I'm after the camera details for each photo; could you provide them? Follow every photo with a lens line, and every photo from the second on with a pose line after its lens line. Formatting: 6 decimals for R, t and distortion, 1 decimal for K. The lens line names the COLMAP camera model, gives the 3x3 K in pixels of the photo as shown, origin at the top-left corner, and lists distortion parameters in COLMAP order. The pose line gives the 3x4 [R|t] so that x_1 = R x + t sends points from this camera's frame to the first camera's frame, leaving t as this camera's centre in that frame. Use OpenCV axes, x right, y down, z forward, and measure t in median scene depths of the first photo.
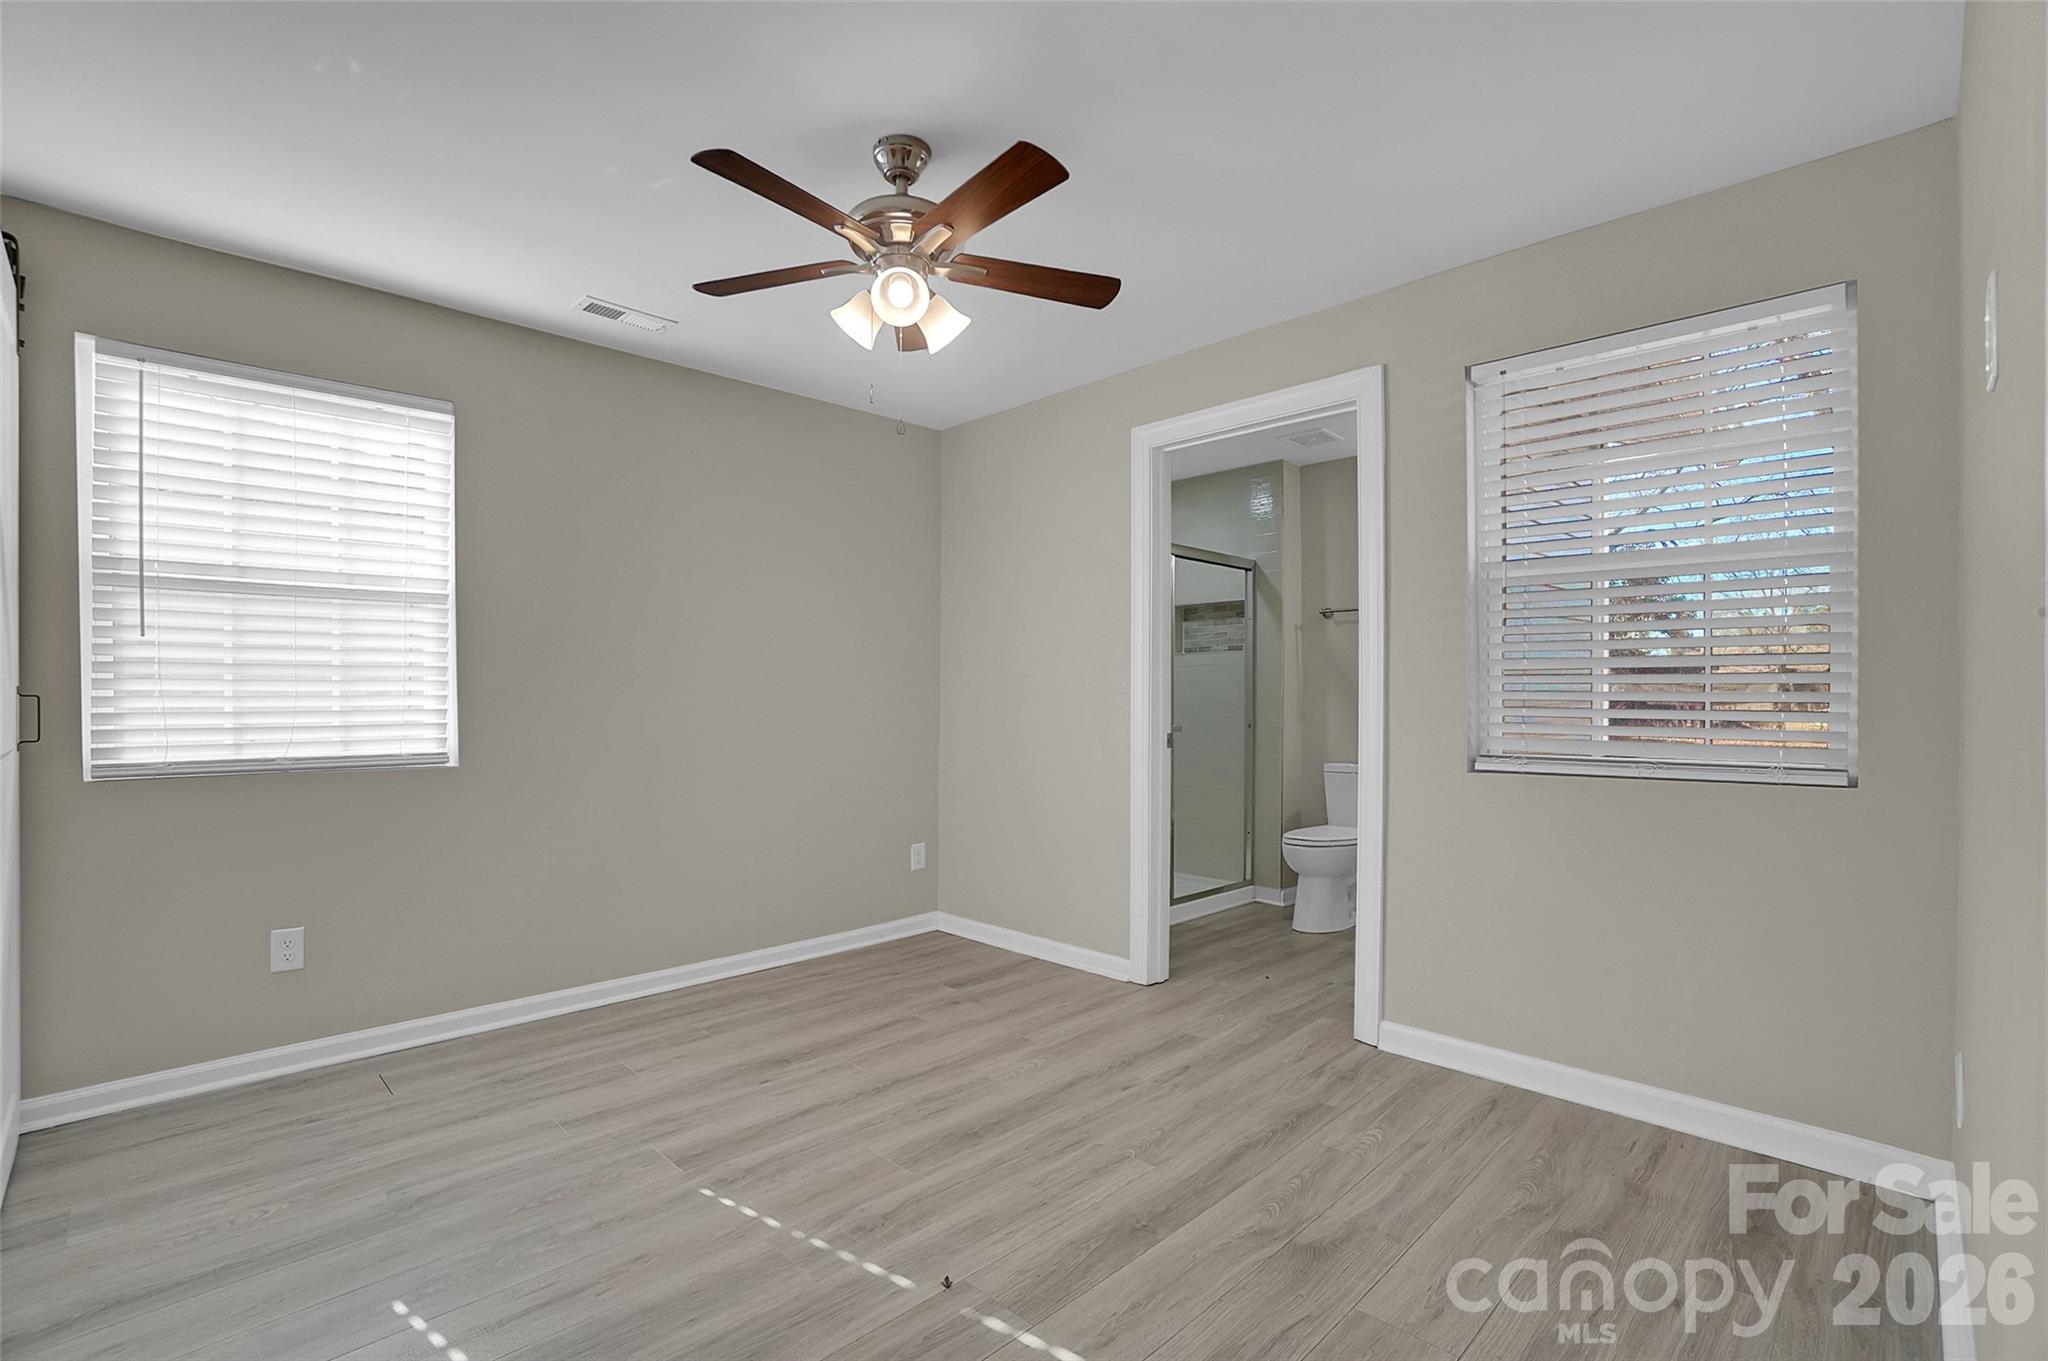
lens RADIAL K [[911.5, 0, 1014.5], [0, 911.5, 691.2], [0, 0, 1]] dist [-0.062284, 0.022214]
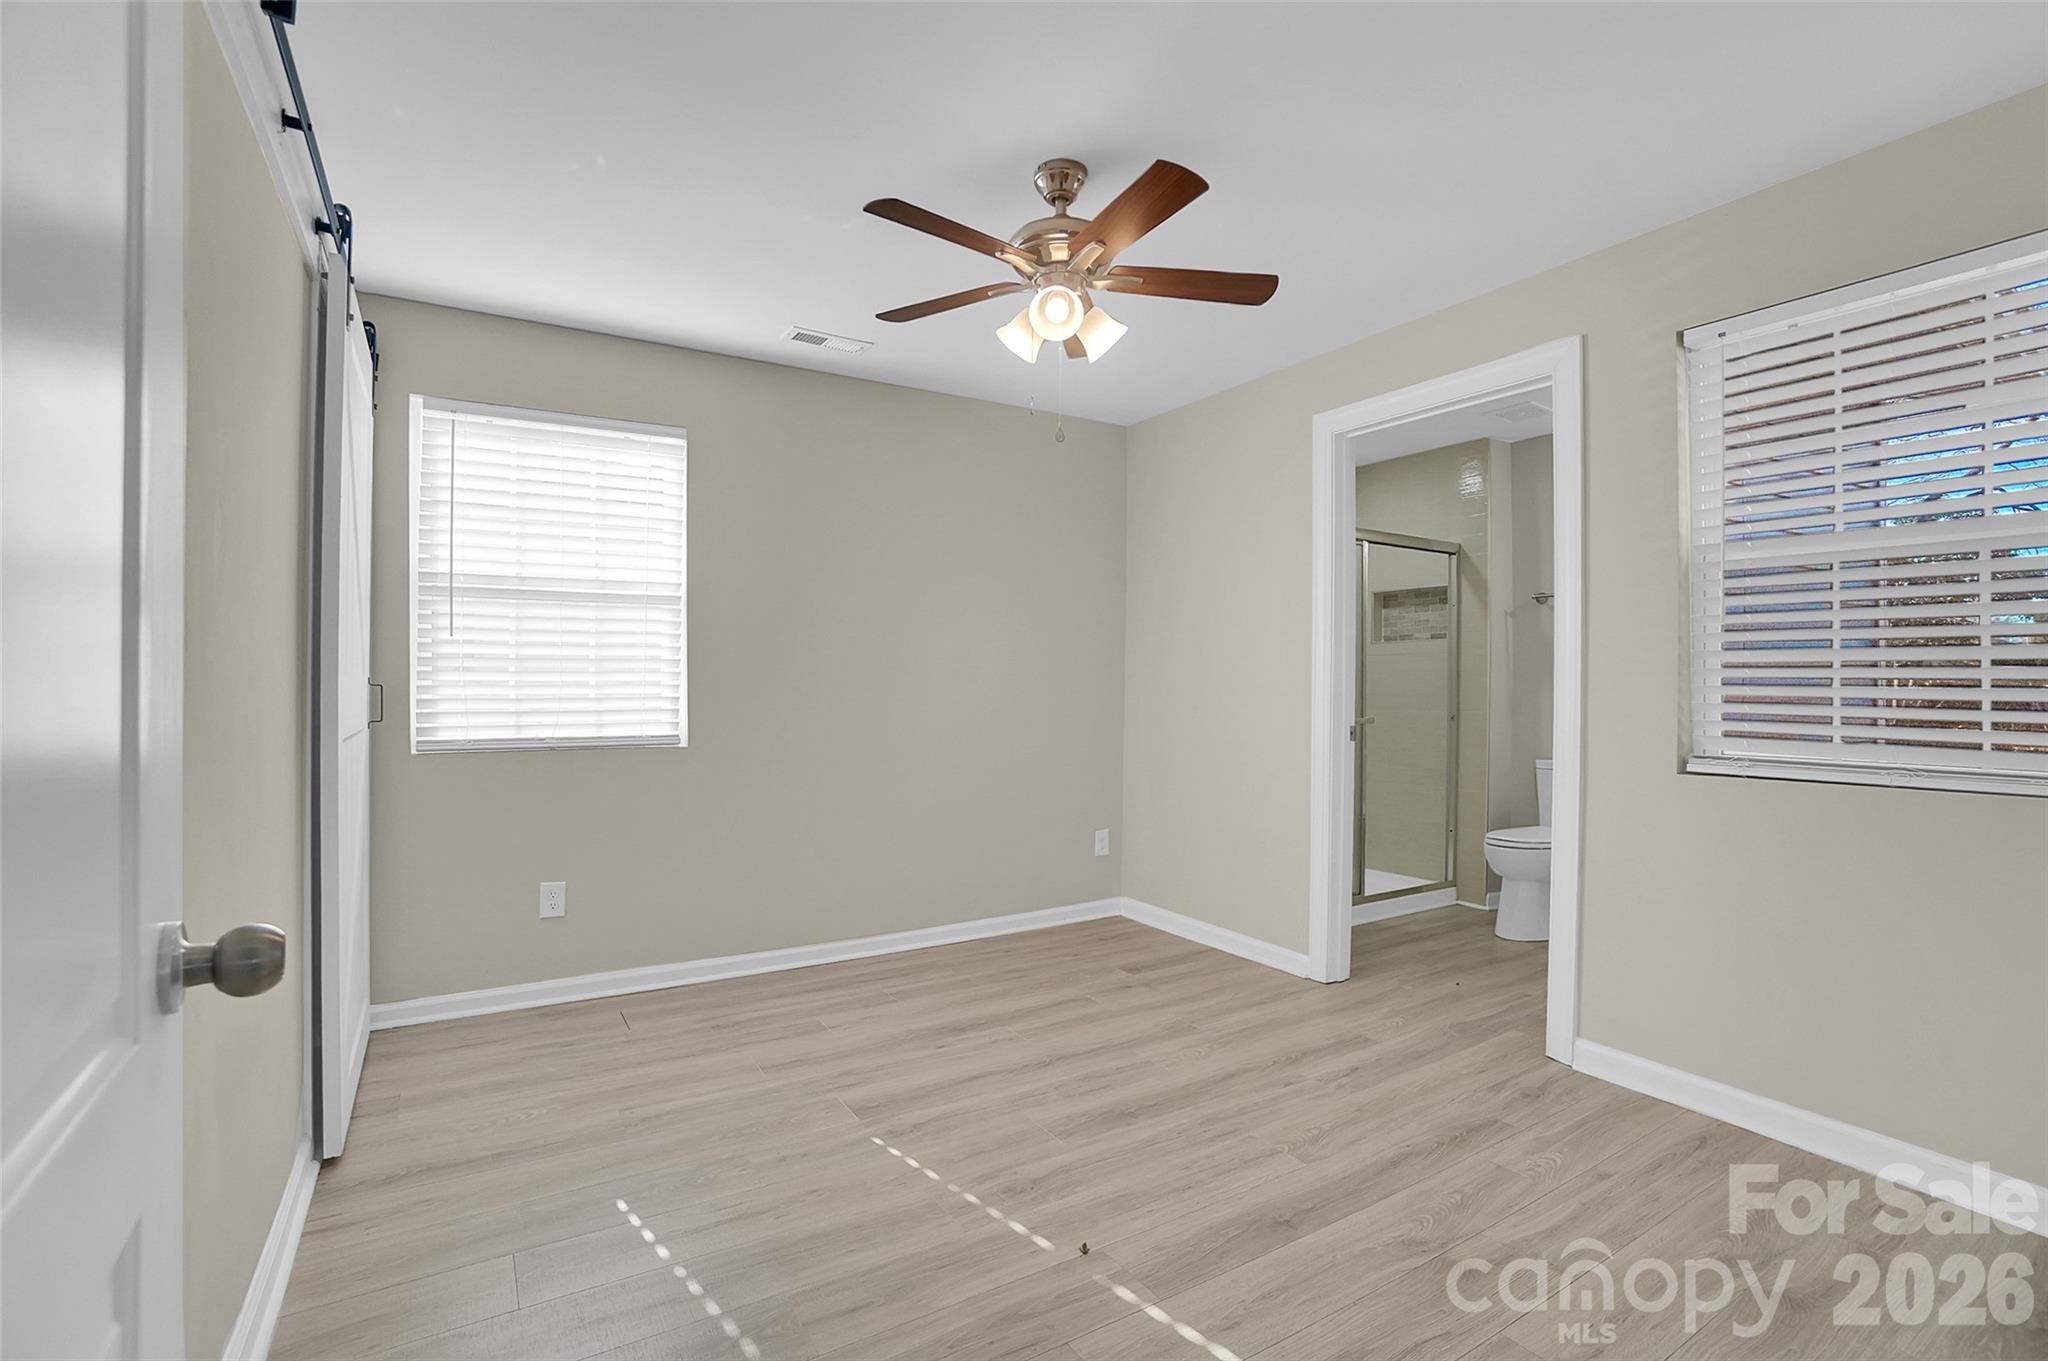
lens RADIAL K [[908.1, 0, 1018.2], [0, 908.1, 668.2], [0, 0, 1]] dist [-0.065312, 0.024265]
pose [[0.974353, 0.000504, -0.225025, 0.054772], [-0.002658, 0.999953, -0.009270, -0.008482], [0.225009, 0.009631, 0.974309, -0.030378]]
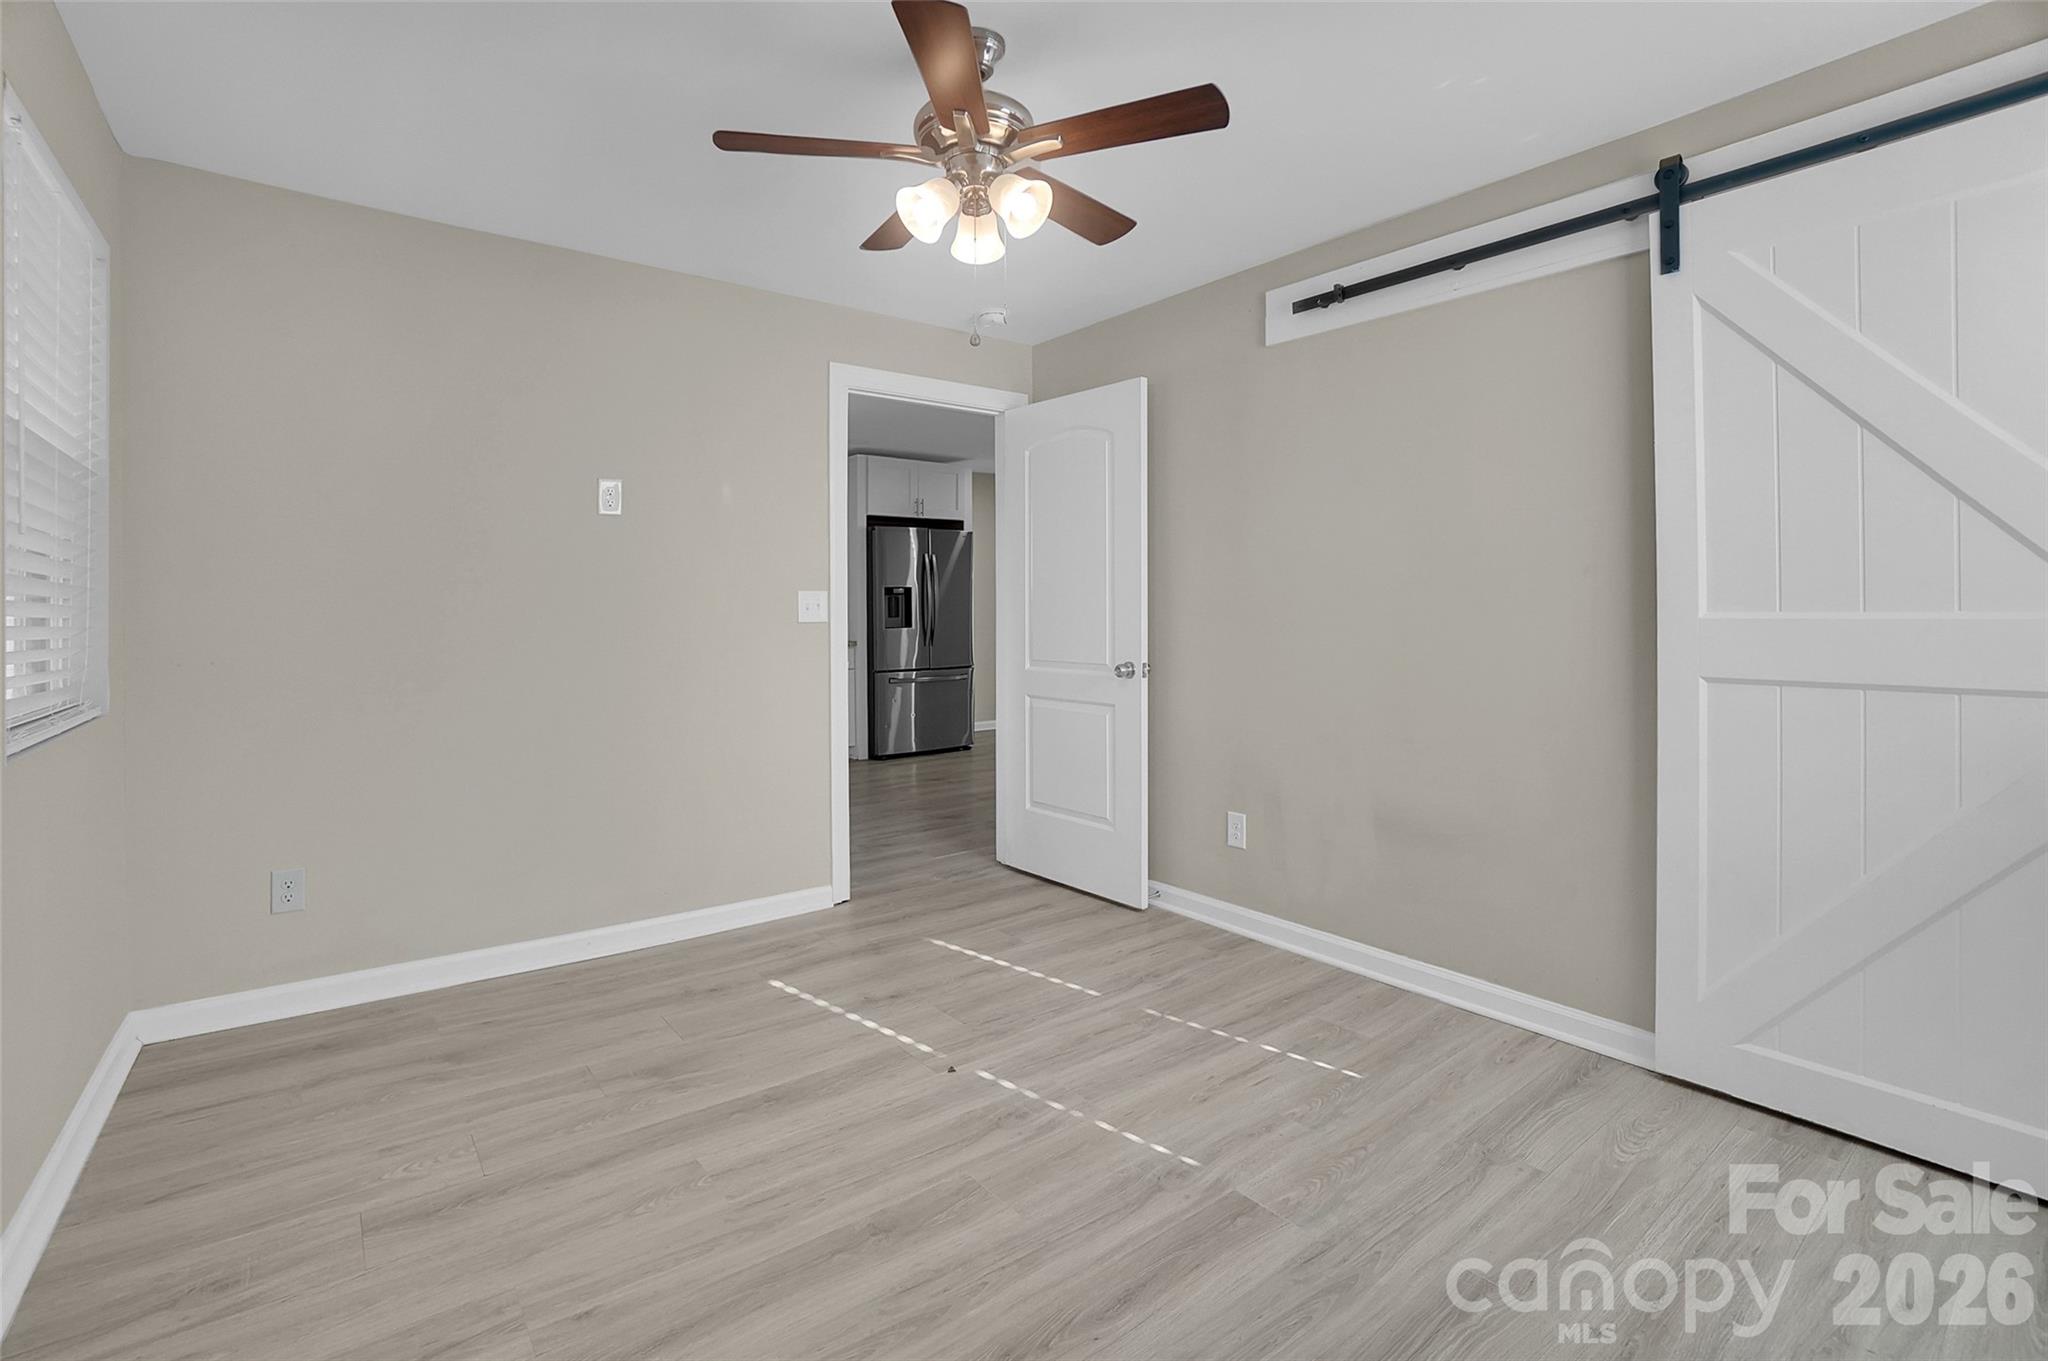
lens RADIAL K [[938.8, 0, 1016.1], [0, 938.8, 614.1], [0, 0, 1]] dist [-0.067151, 0.027591]
pose [[-0.993285, 0.002607, 0.115663, -0.218052], [0.002107, 0.999988, -0.004445, -0.003909], [-0.115673, -0.004172, -0.993279, 1.544316]]
